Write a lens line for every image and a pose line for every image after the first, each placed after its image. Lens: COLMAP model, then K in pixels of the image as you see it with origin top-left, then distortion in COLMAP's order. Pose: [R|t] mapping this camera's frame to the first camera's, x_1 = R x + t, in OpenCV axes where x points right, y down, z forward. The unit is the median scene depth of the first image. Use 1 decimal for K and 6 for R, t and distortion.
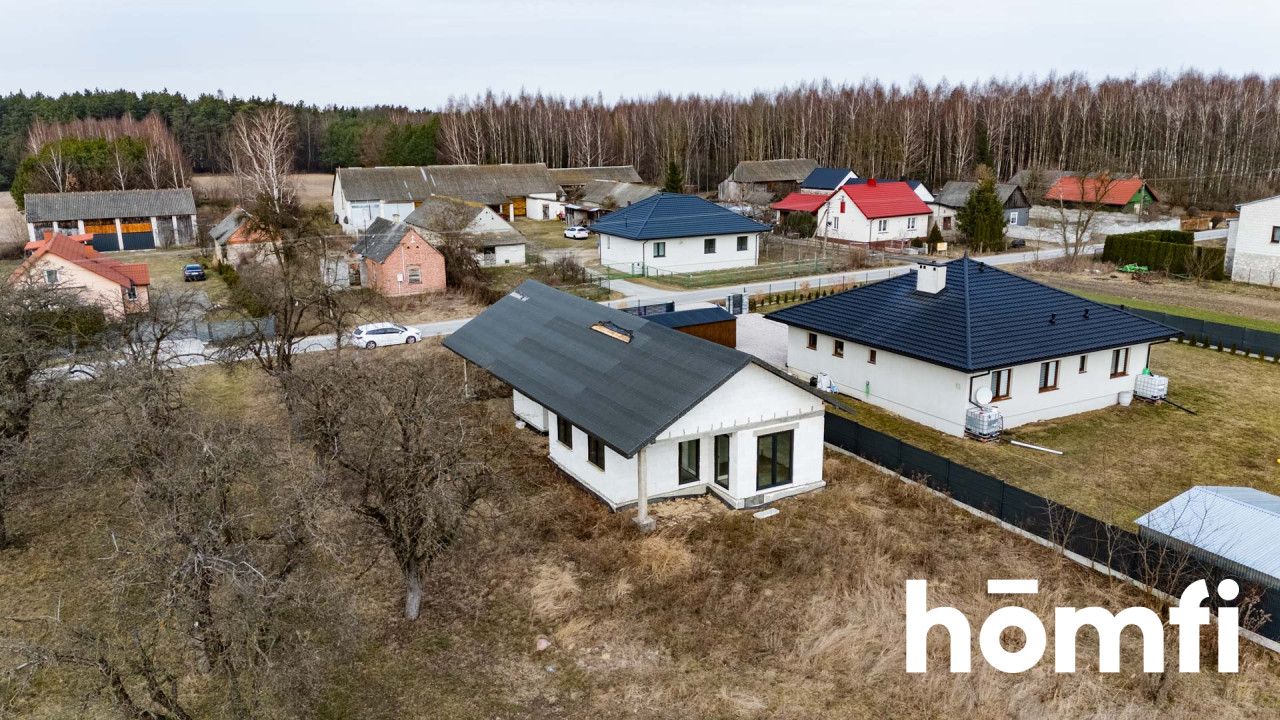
lens RADIAL K [[913.0, 0, 640.0], [0, 913.0, 360.0], [0, 0, 1]] dist [0.124929, -0.118552]
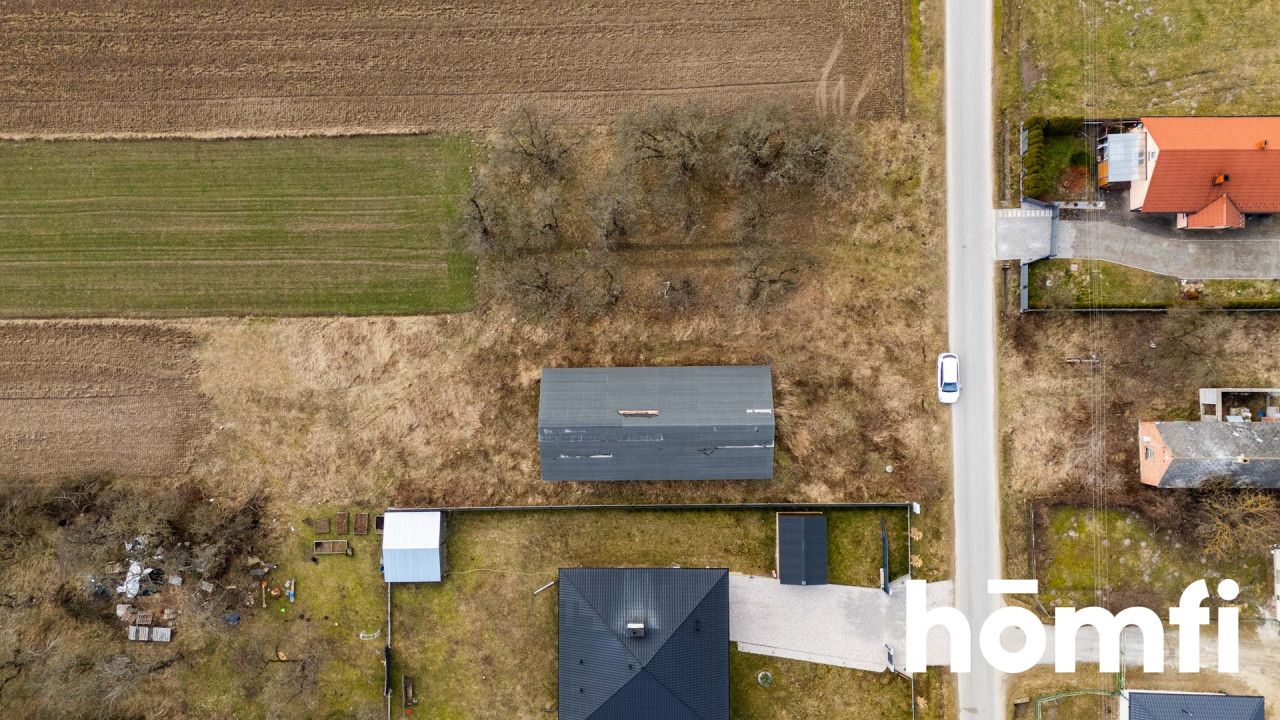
lens RADIAL K [[927.8, 0, 640.0], [0, 927.8, 360.0], [0, 0, 1]] dist [0.103578, -0.125501]
pose [[-0.482876, 0.875681, 0.003557, -0.159812], [-0.178091, -0.102180, 0.978694, -2.230819], [0.857388, 0.471955, 0.205291, 0.590955]]
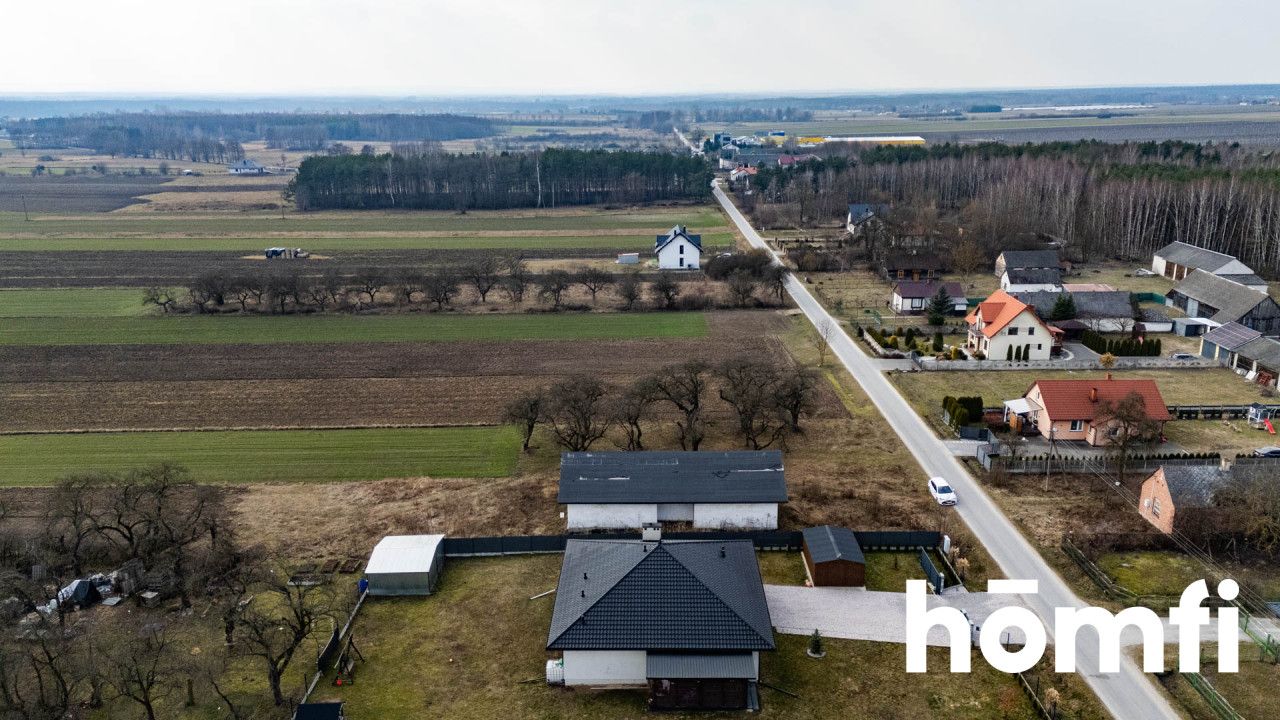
lens RADIAL K [[927.8, 0, 640.0], [0, 927.8, 360.0], [0, 0, 1]] dist [0.103578, -0.125501]
pose [[-0.498189, 0.251716, -0.829727, 1.956466], [-0.196844, 0.899114, 0.390957, -1.209469], [0.844429, 0.358097, -0.398380, 1.966897]]
